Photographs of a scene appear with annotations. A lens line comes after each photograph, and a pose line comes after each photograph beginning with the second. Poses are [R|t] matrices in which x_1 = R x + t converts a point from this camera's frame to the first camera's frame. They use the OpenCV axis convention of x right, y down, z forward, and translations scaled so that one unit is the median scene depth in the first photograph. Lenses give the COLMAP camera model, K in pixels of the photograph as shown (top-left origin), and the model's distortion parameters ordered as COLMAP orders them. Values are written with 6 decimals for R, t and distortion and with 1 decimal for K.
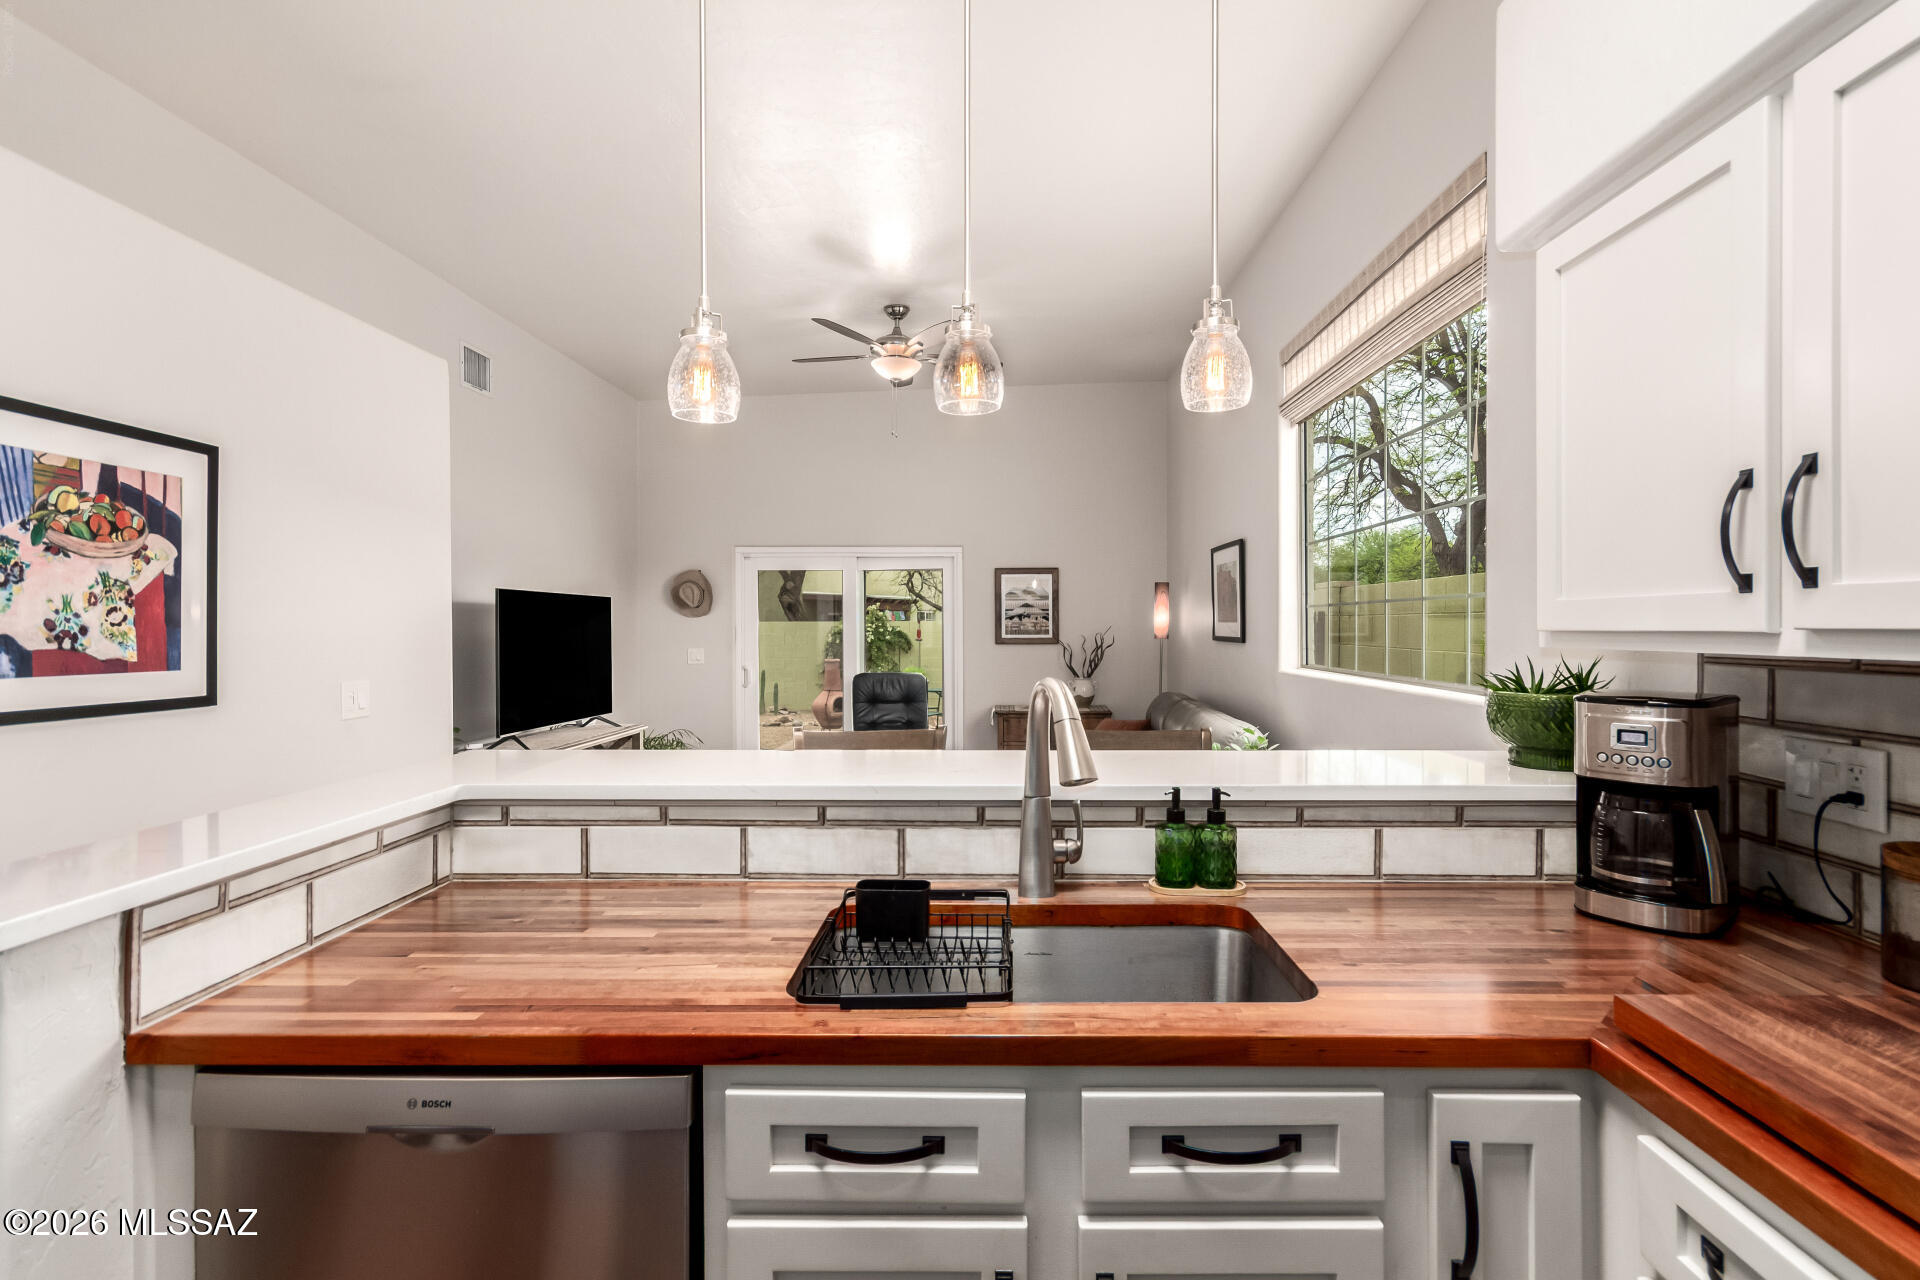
lens RADIAL K [[892.3, 0, 984.5], [0, 892.3, 627.5], [0, 0, 1]] dist [0.004633, 0.001251]
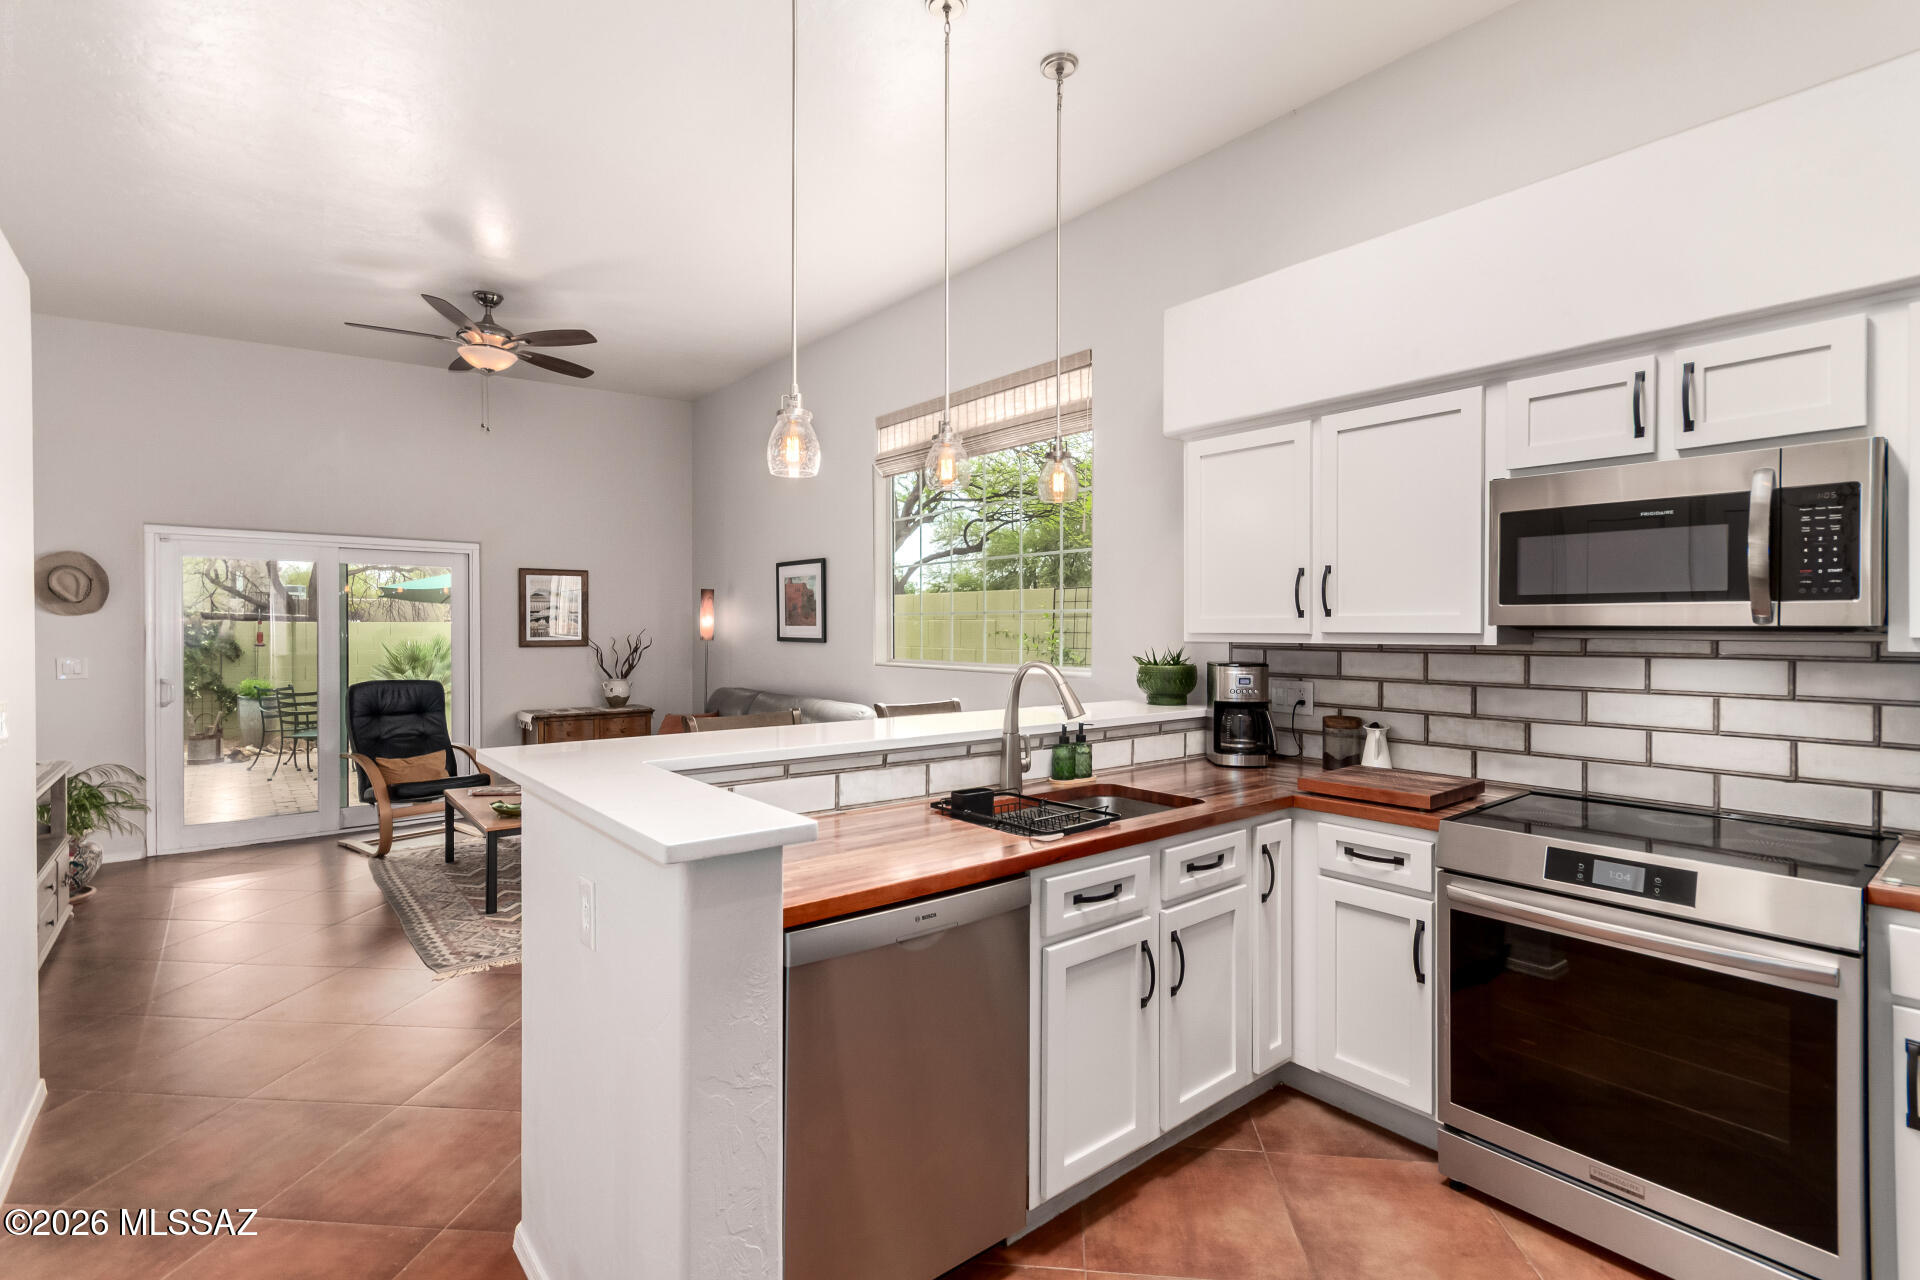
lens RADIAL K [[892.3, 0, 973.6], [0, 892.3, 632.7], [0, 0, 1]] dist [0.004633, 0.001251]
pose [[0.759361, -0.000609, 0.650669, -1.019900], [-0.001867, 0.999993, 0.003115, -0.002377], [-0.650667, -0.003580, 0.759355, -0.198040]]
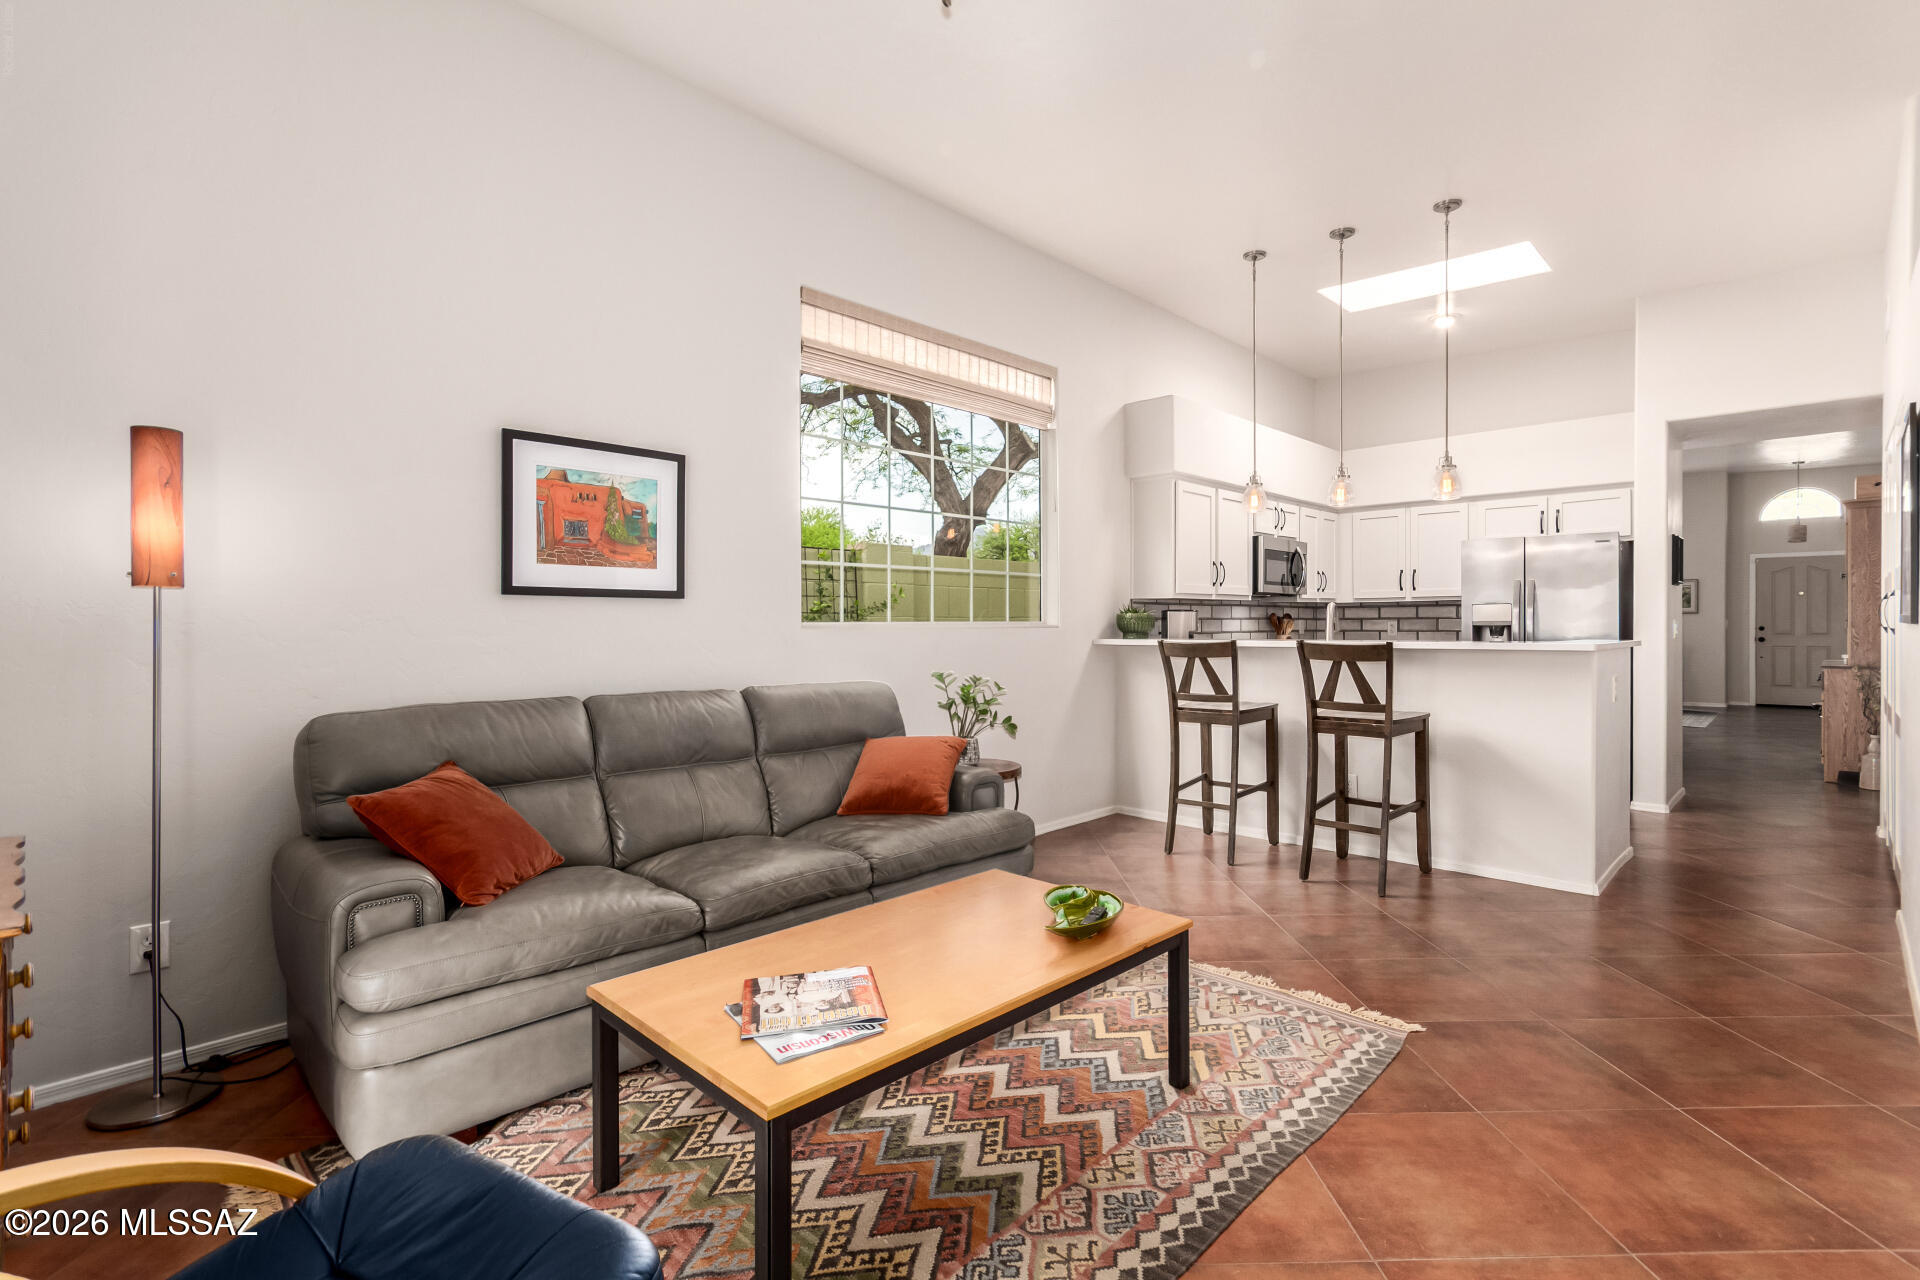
lens RADIAL K [[892.3, 0, 987.8], [0, 892.3, 637.8], [0, 0, 1]] dist [0.004633, 0.001251]
pose [[-0.736436, 0.000602, 0.676507, -1.104296], [0.011736, 0.999860, 0.011886, 0.124039], [-0.676405, 0.016693, -0.736341, 3.925177]]
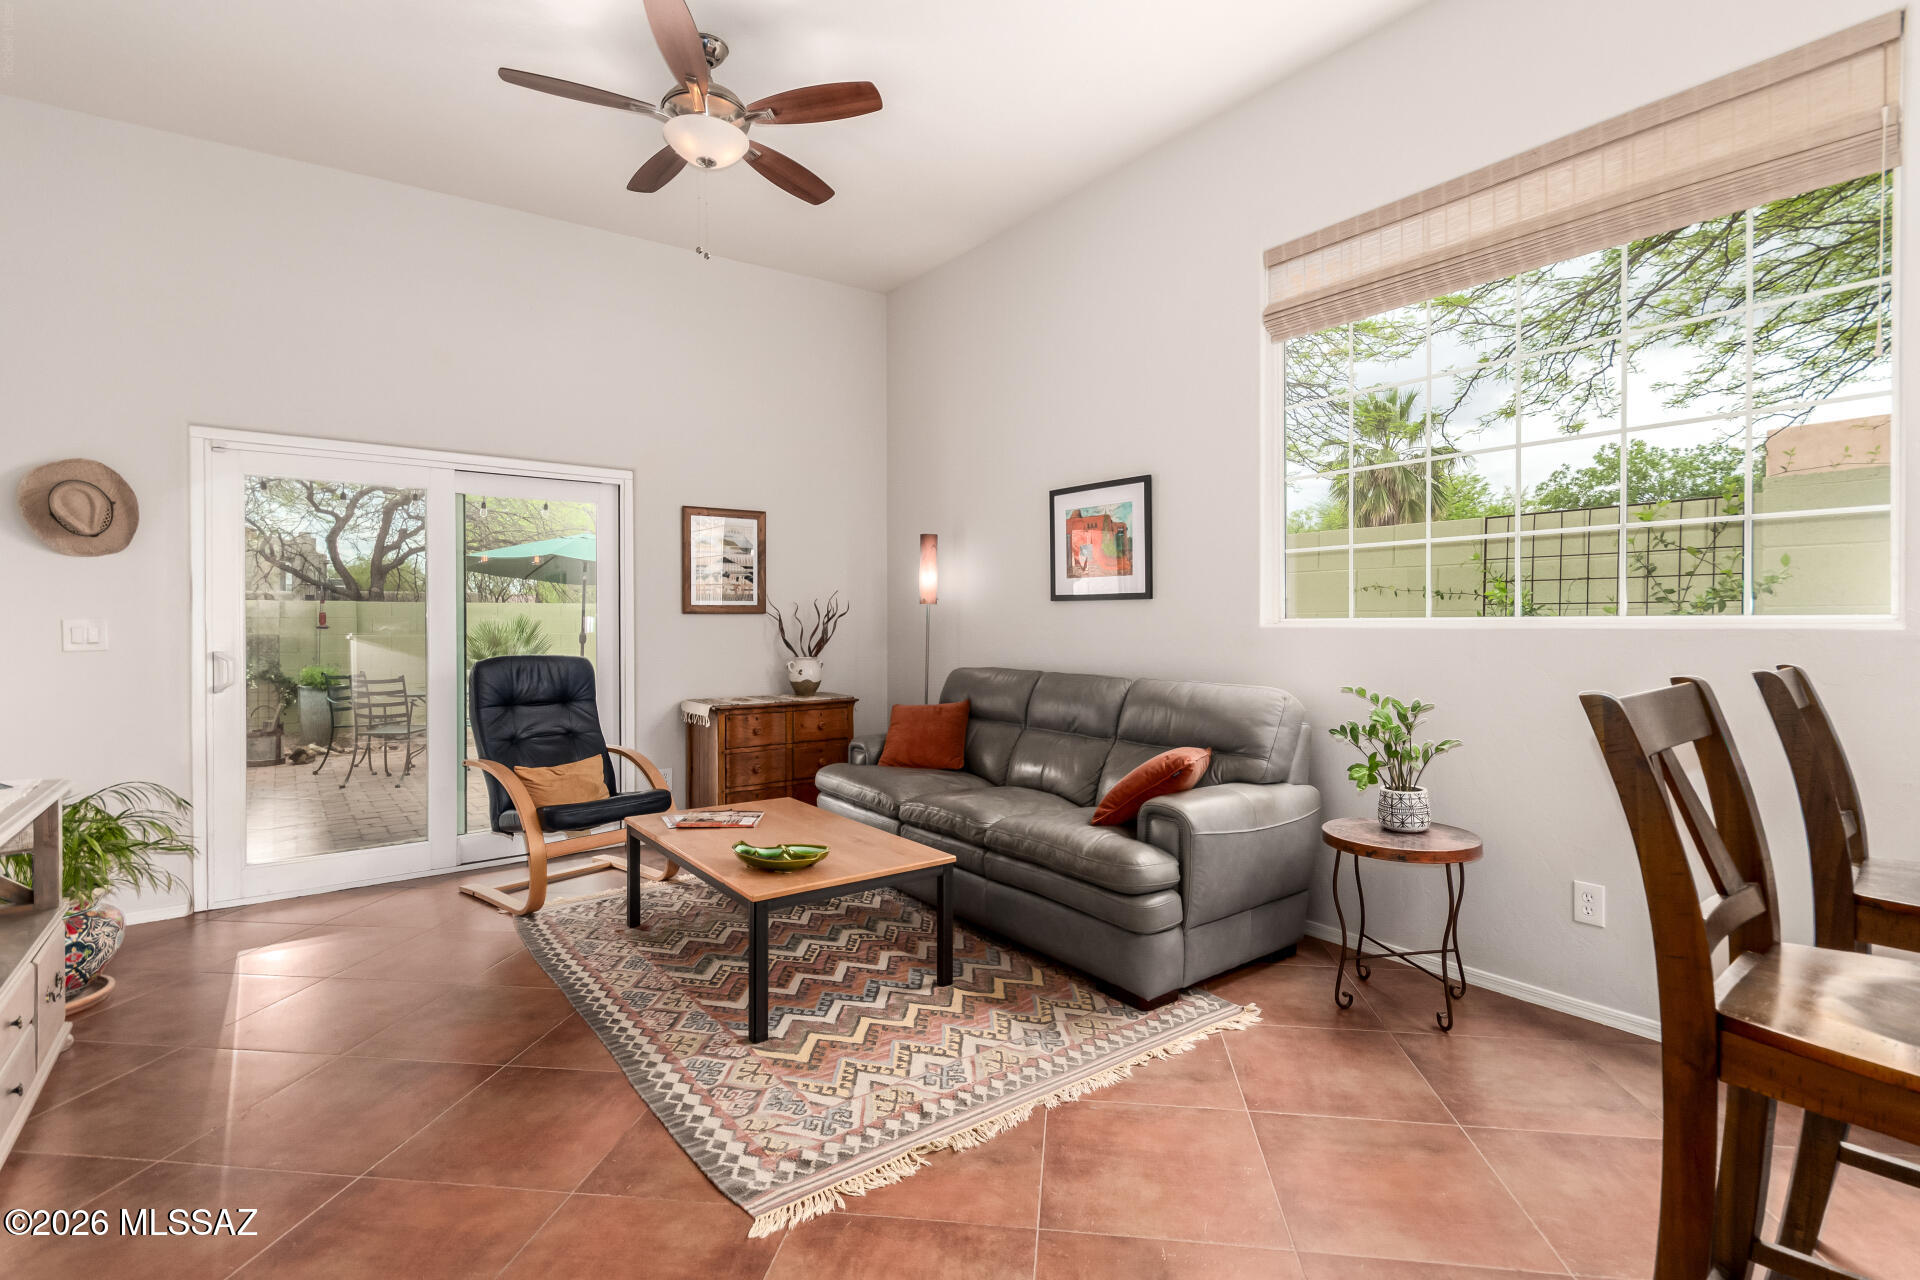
lens RADIAL K [[892.3, 0, 964.8], [0, 892.3, 626.6], [0, 0, 1]] dist [0.004633, 0.001251]
pose [[0.783266, -0.003303, 0.621678, -1.063805], [0.002170, 0.999994, 0.002579, 0.117637], [-0.621683, -0.000671, 0.783268, 1.292659]]
